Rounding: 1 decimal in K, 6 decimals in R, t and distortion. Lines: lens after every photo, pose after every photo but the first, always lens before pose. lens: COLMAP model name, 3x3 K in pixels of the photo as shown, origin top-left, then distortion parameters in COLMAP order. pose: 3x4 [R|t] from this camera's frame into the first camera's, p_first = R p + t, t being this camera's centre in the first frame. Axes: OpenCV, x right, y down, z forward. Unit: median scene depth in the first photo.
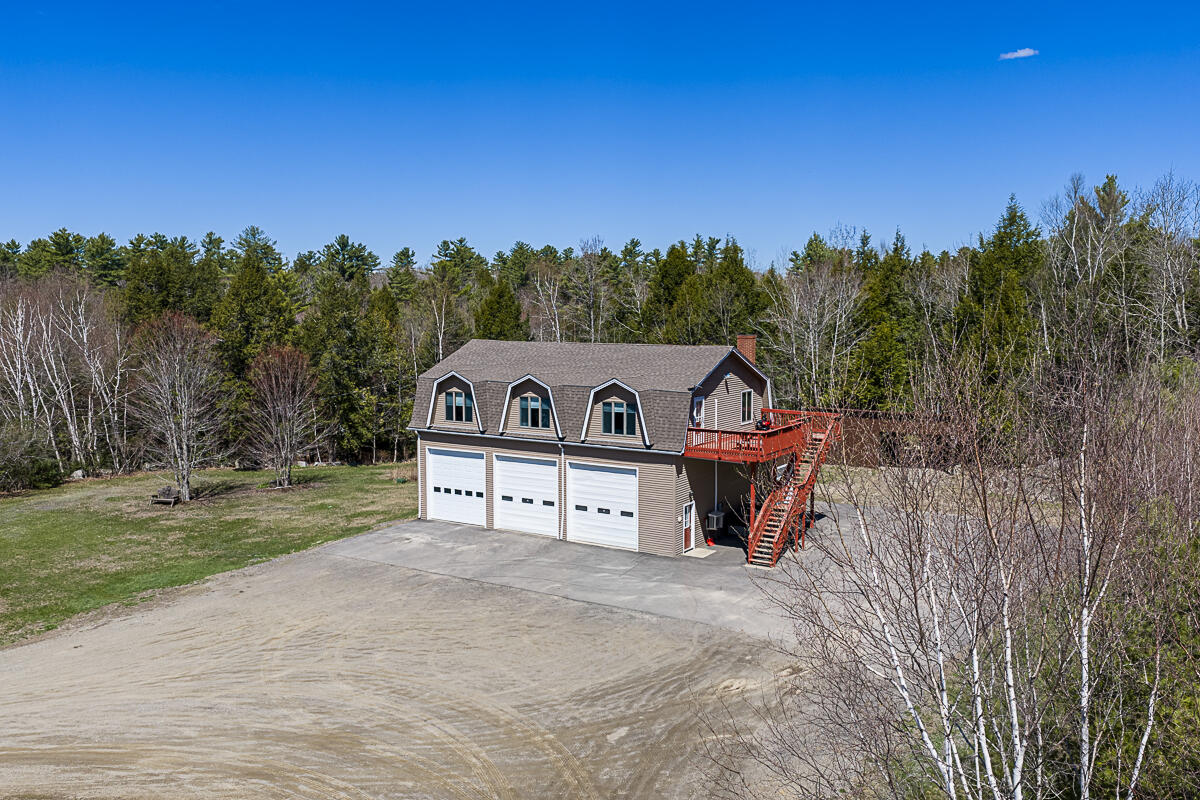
lens RADIAL K [[997.9, 0, 602.7], [0, 997.9, 398.5], [0, 0, 1]] dist [0.025726, -0.044387]
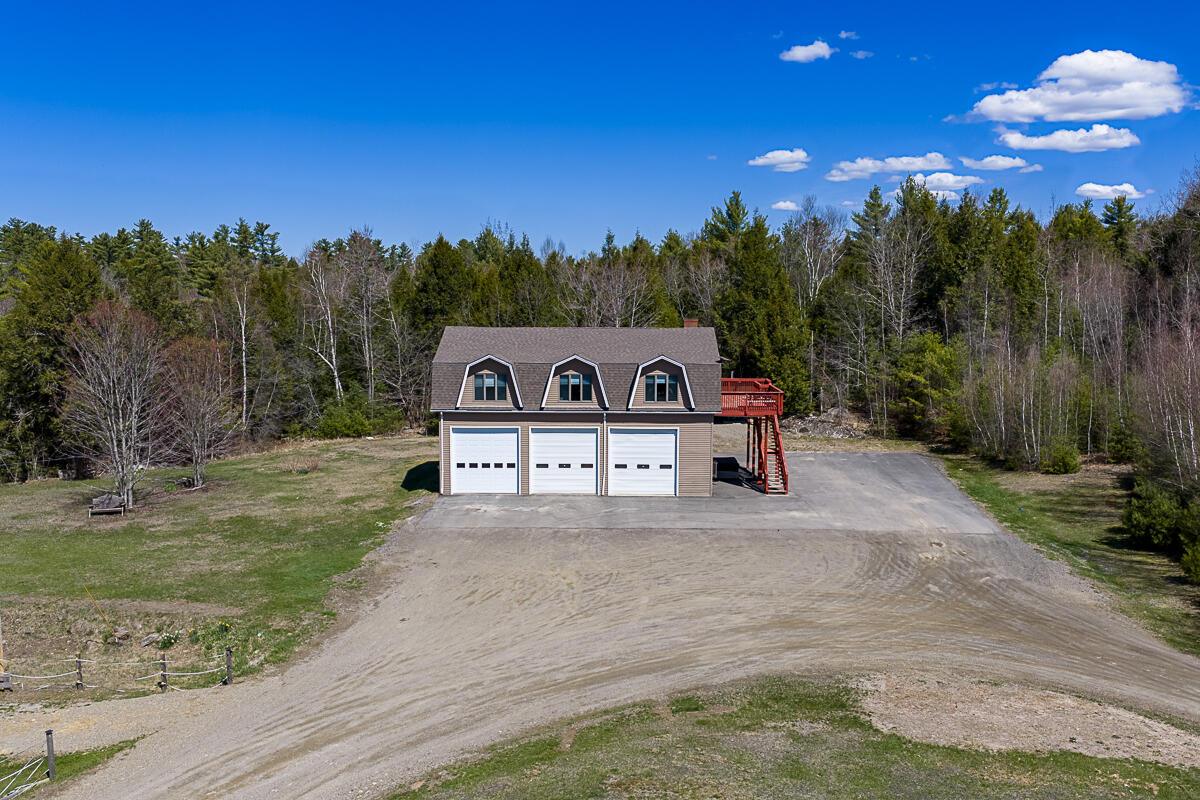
lens RADIAL K [[1009.7, 0, 592.4], [0, 1009.7, 402.1], [0, 0, 1]] dist [0.030007, -0.052392]
pose [[0.858289, -0.053455, 0.510374, -0.668623], [0.046400, 0.998570, 0.026557, 0.000352], [-0.511064, 0.000888, 0.859542, -0.012114]]
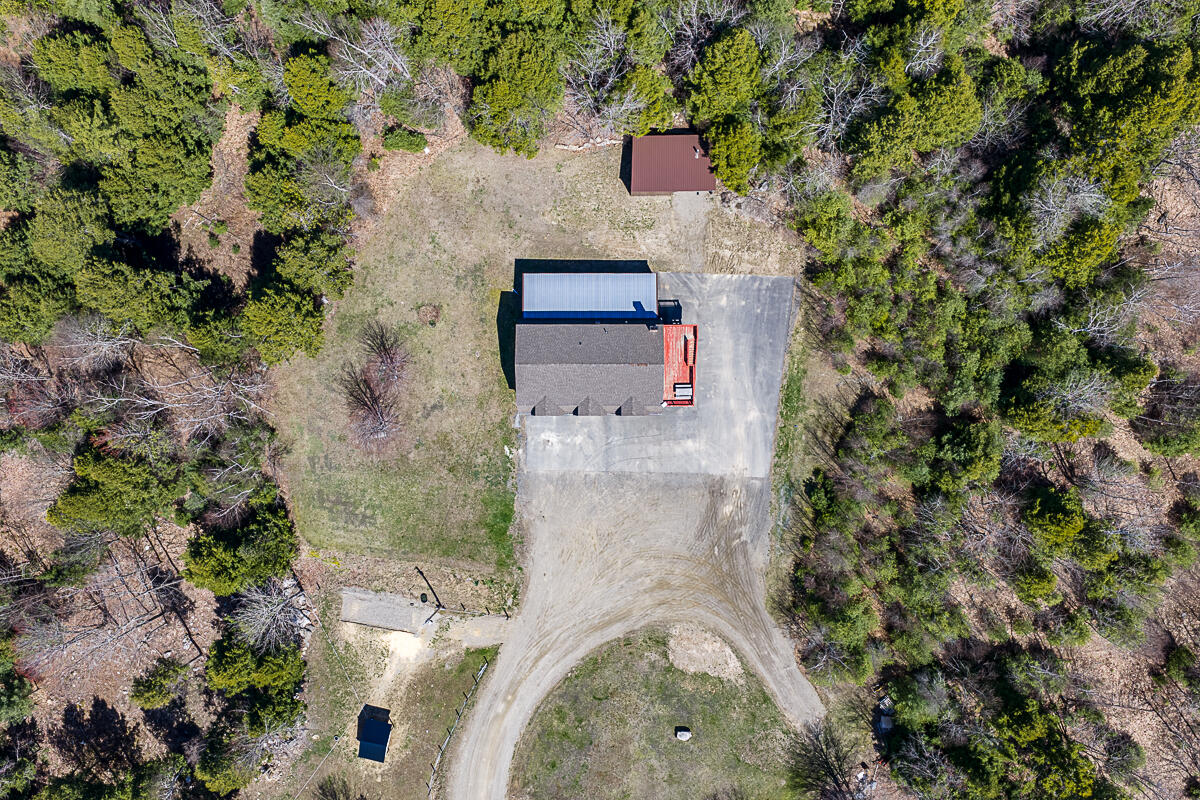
lens RADIAL K [[980.1, 0, 586.4], [0, 980.1, 401.9], [0, 0, 1]] dist [0.007222, -0.001758]
pose [[0.843644, -0.534597, -0.049716, 0.056180], [0.075254, 0.026055, 0.996824, -2.325288], [-0.531603, -0.844706, 0.062212, 0.916806]]
